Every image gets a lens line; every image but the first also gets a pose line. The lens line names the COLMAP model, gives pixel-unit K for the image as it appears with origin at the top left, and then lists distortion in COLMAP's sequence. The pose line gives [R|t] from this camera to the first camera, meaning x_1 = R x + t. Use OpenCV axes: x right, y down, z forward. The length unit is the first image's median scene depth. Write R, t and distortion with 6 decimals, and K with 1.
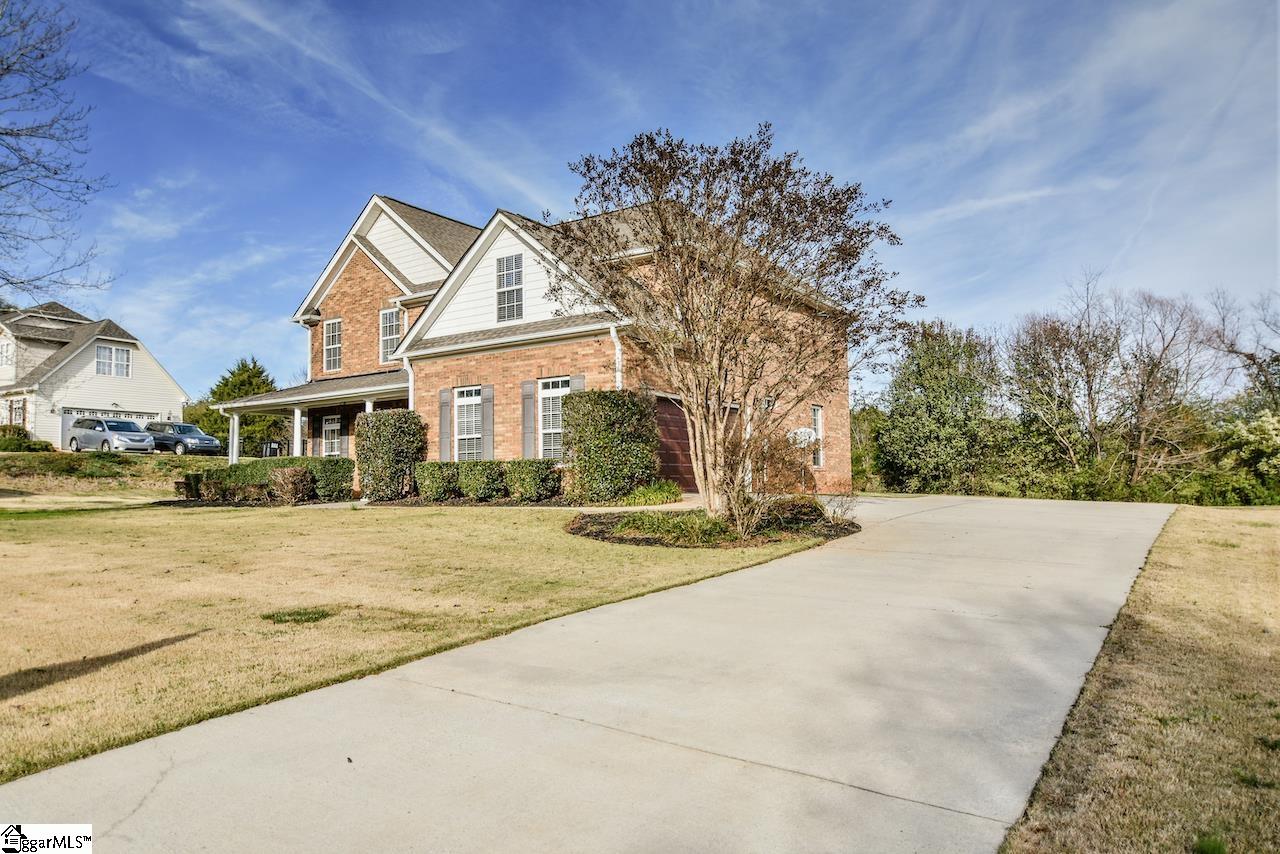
lens RADIAL K [[860.7, 0, 642.3], [0, 860.7, 433.5], [0, 0, 1]] dist [-0.000156, 0.000962]
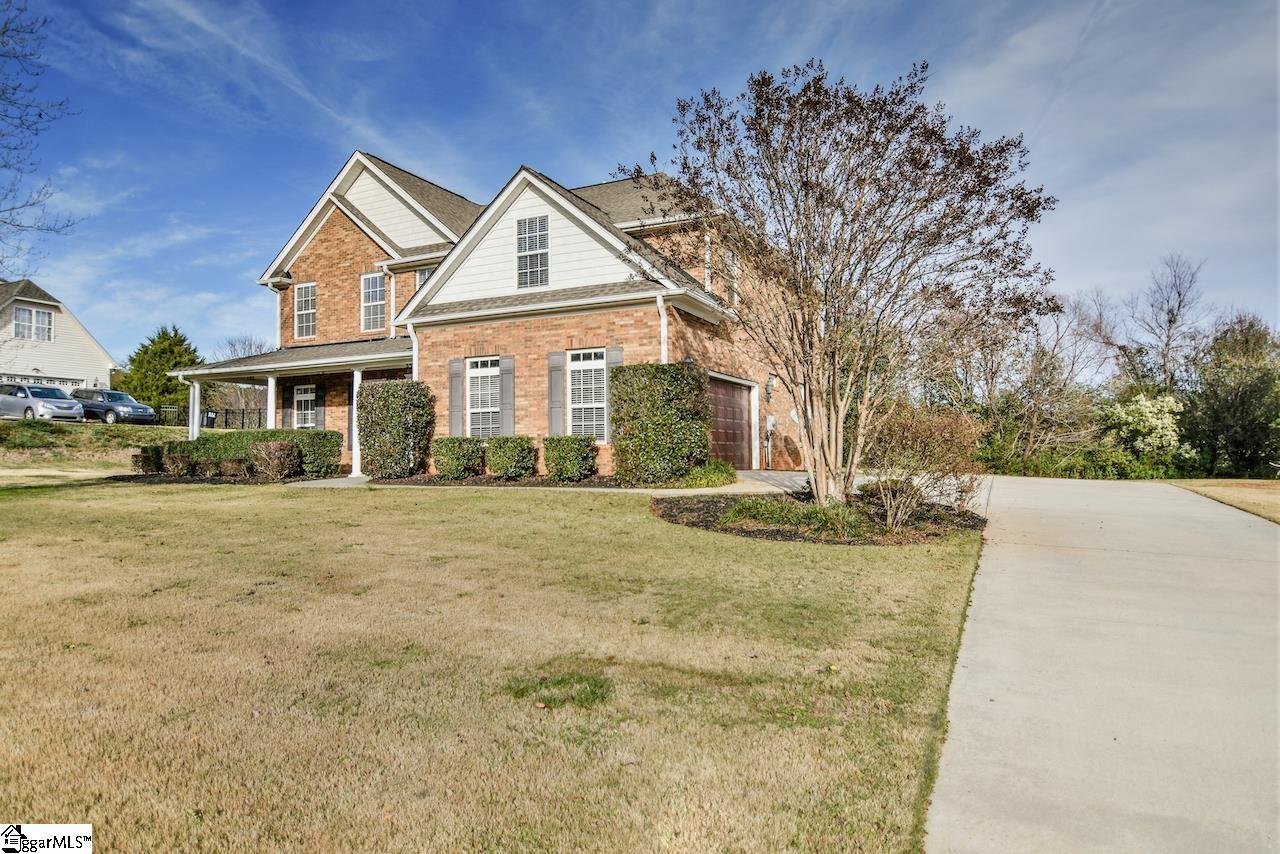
lens RADIAL K [[773.5, 0, 639.5], [0, 773.5, 431.0], [0, 0, 1]] dist [-0.004174, -0.004436]
pose [[0.990751, 0.009887, 0.135329, -0.133586], [-0.014023, 0.999462, 0.029636, -0.001178], [-0.134963, -0.031260, 0.990357, 0.130286]]
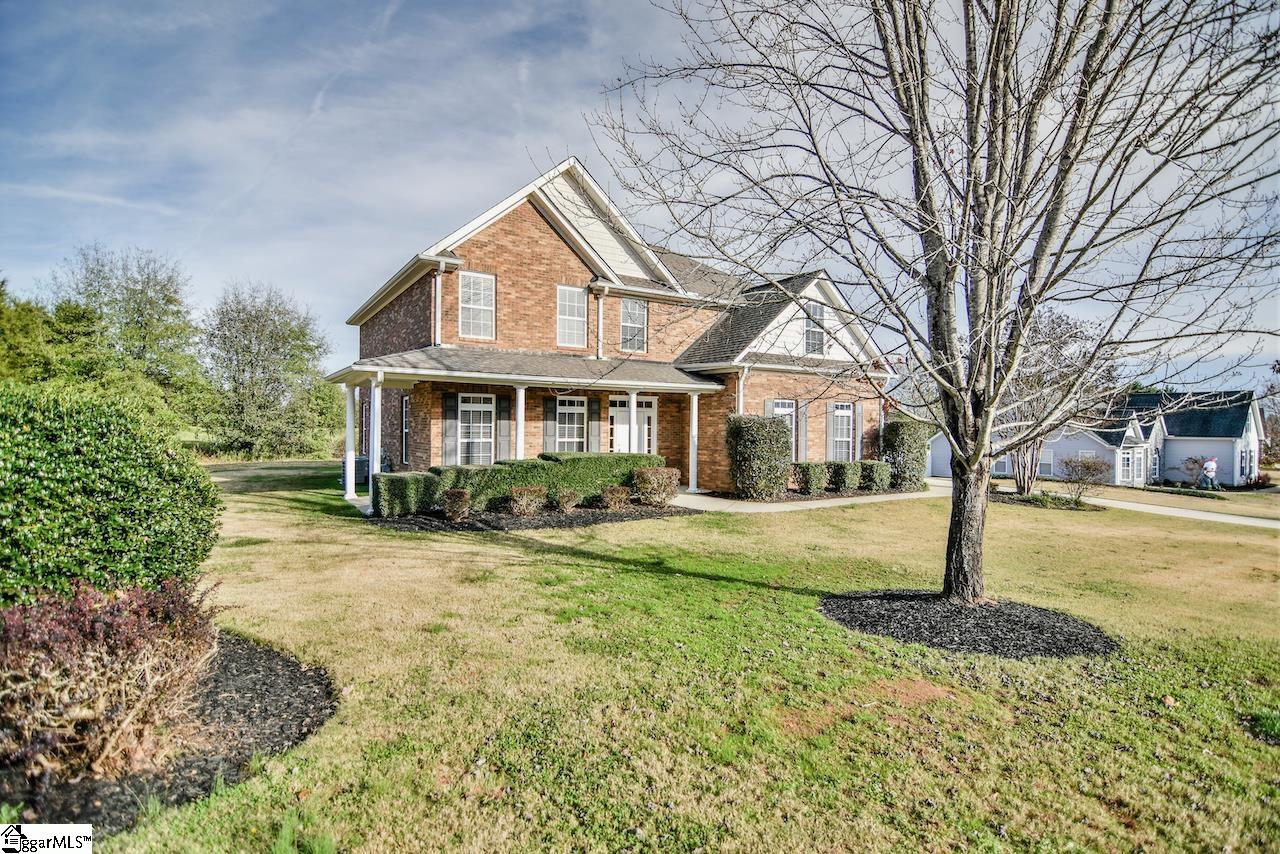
lens RADIAL K [[620.5, 0, 641.1], [0, 620.5, 431.1], [0, 0, 1]] dist [-0.010362, -0.001653]
pose [[0.403039, 0.016296, 0.915038, -1.001085], [-0.072620, 0.997258, 0.014226, -0.006255], [-0.912297, -0.072183, 0.403117, 0.750847]]
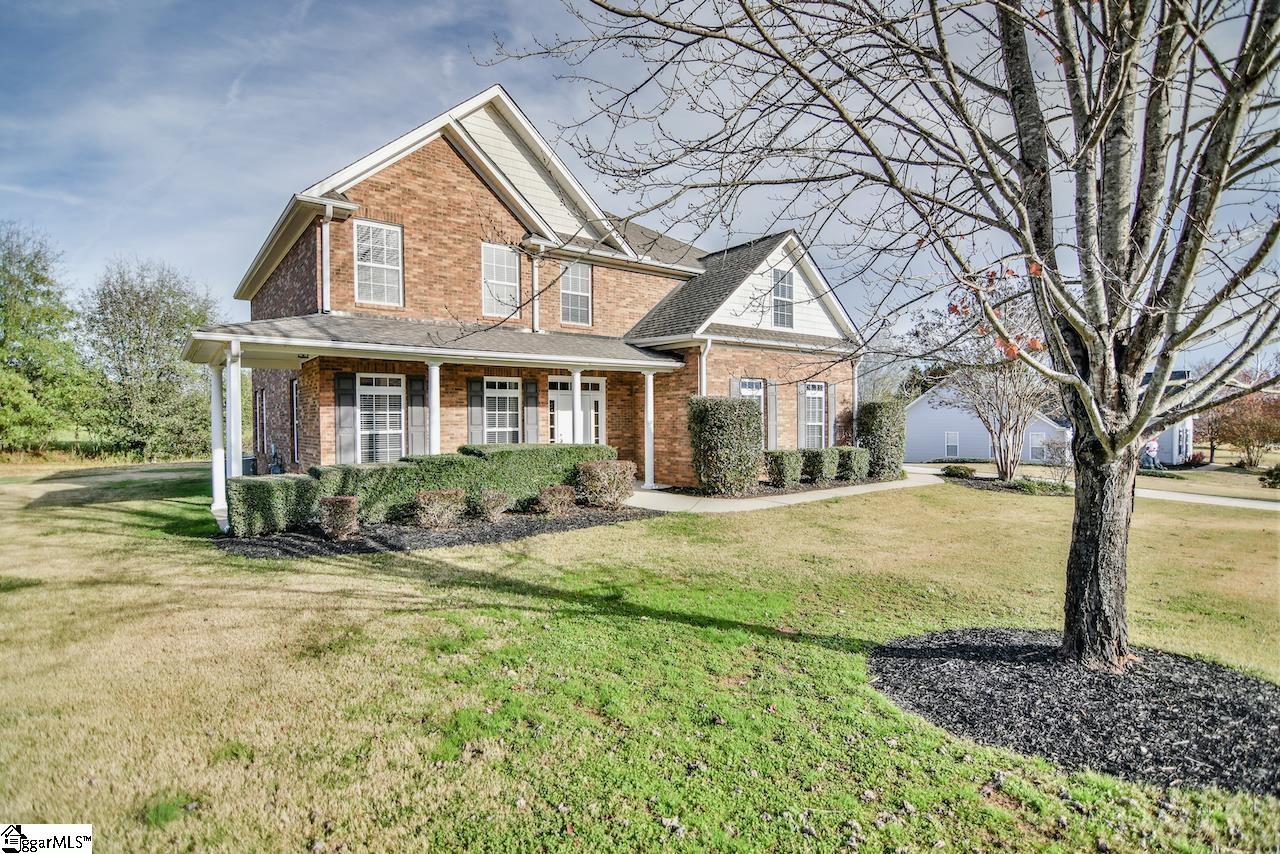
lens RADIAL K [[620.5, 0, 643.4], [0, 620.5, 431.0], [0, 0, 1]] dist [-0.010362, -0.001653]
pose [[0.318932, -0.003327, 0.947772, -0.892034], [-0.055906, 0.998187, 0.022316, 0.001004], [-0.946127, -0.060104, 0.318168, 0.798391]]
